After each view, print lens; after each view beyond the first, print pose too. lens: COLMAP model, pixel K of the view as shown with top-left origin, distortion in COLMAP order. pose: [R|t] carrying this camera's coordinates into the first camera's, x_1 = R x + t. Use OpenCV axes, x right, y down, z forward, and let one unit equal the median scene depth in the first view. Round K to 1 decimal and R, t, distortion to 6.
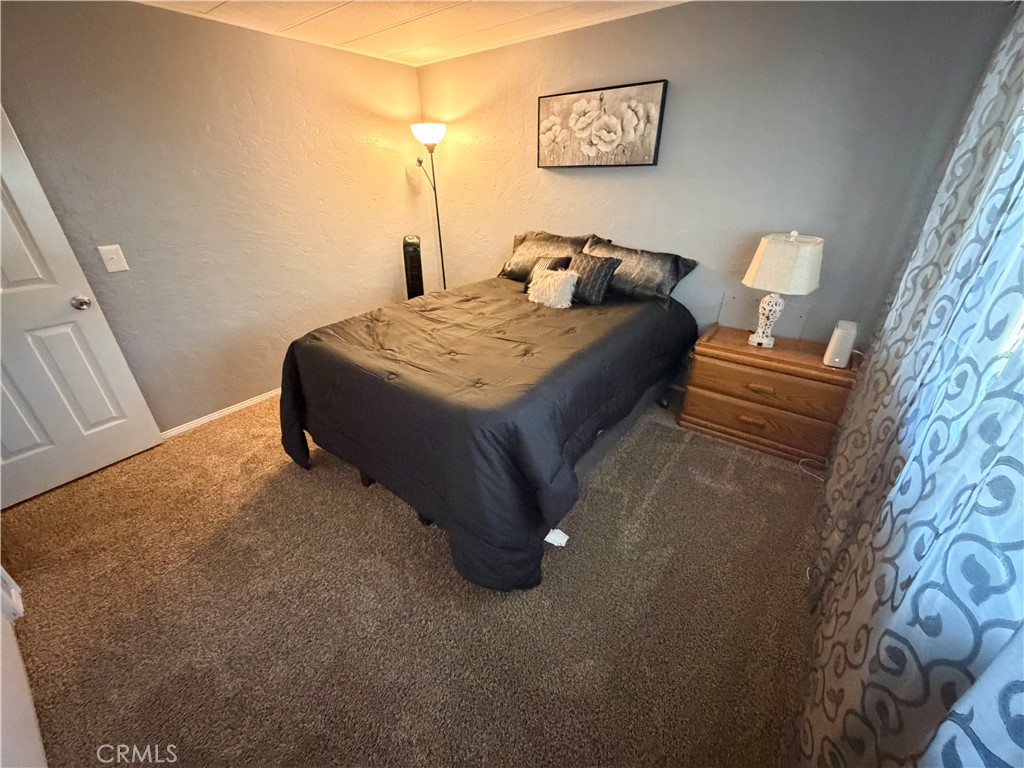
lens RADIAL K [[408.0, 0, 512.5], [0, 408.0, 385.4], [0, 0, 1]] dist [-0.000662, 0.000442]
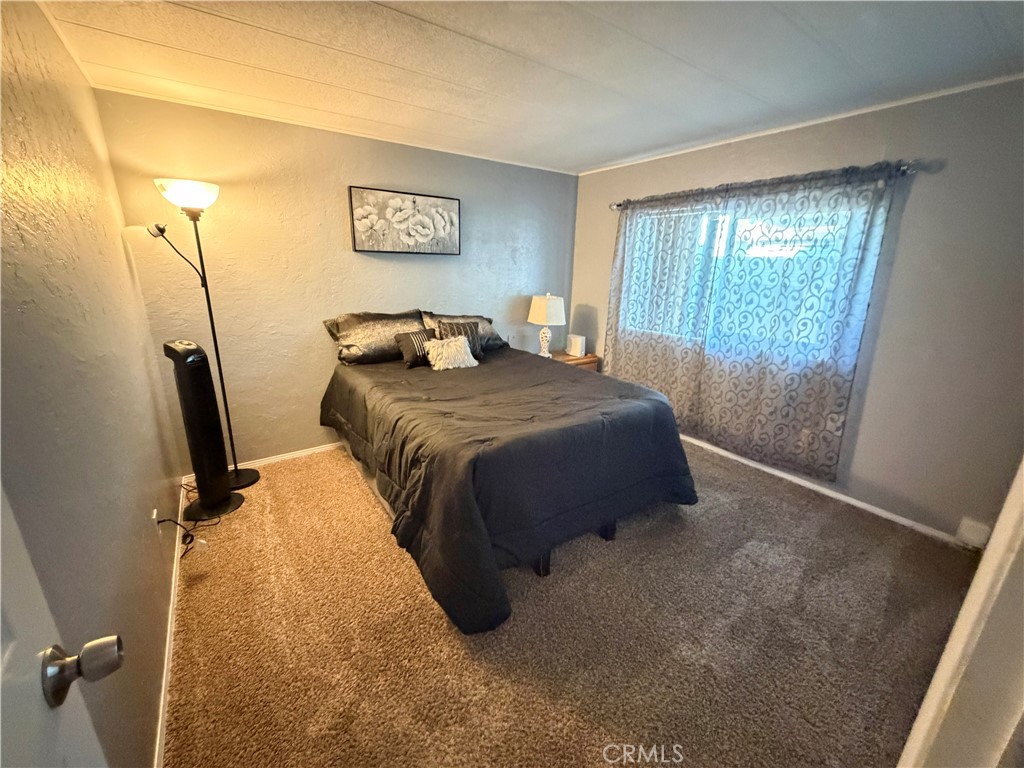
lens RADIAL K [[408.0, 0, 509.8], [0, 408.0, 384.4], [0, 0, 1]] dist [-0.000662, 0.000442]
pose [[0.306209, -0.244760, 0.919961, -0.900273], [0.418158, 0.902742, 0.100995, -0.210095], [-0.855207, 0.353764, 0.378777, 0.474614]]
